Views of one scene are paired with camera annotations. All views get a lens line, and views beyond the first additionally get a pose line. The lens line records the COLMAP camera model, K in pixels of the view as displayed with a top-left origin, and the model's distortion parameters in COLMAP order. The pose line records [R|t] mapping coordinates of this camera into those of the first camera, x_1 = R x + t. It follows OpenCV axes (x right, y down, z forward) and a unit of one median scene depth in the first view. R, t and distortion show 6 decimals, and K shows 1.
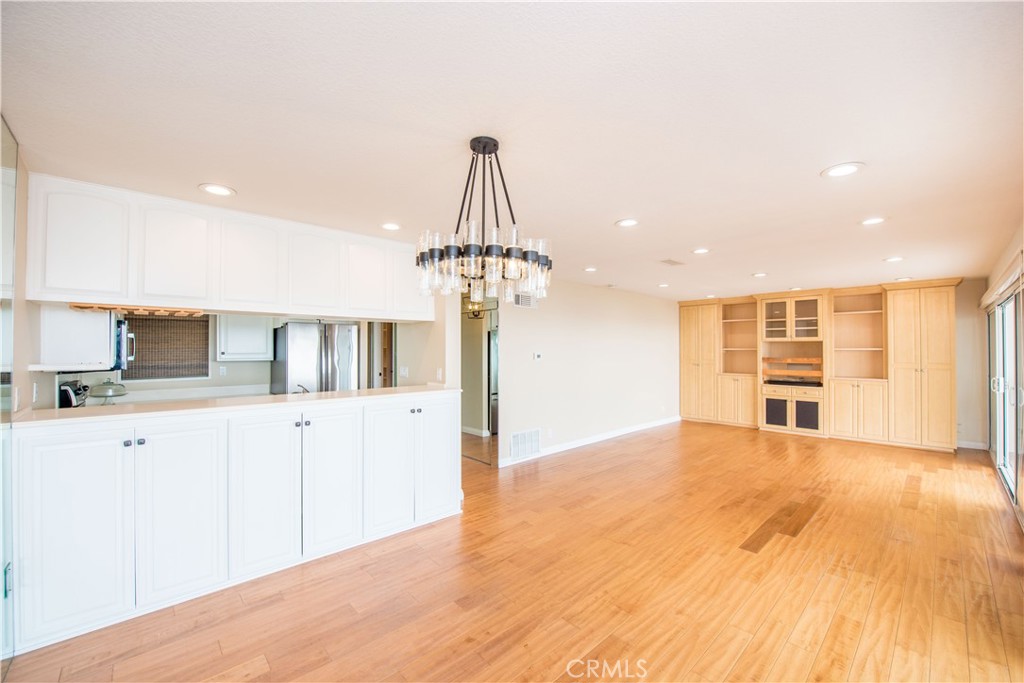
lens RADIAL K [[409.9, 0, 513.2], [0, 409.9, 344.7], [0, 0, 1]] dist [-0.016954, -0.000793]
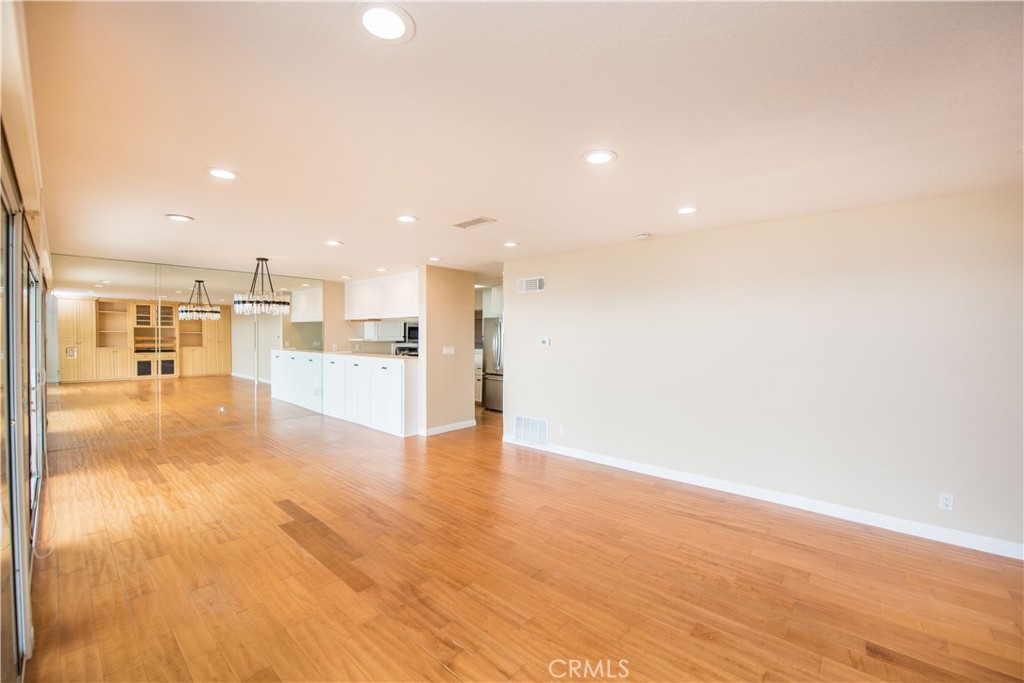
lens RADIAL K [[409.9, 0, 513.2], [0, 409.9, 344.7], [0, 0, 1]] dist [-0.016954, -0.000793]
pose [[0.096289, 0.025406, -0.995029, 1.433612], [0.007079, 0.999631, 0.026209, 0.011830], [0.995328, -0.009568, 0.096074, 1.228897]]
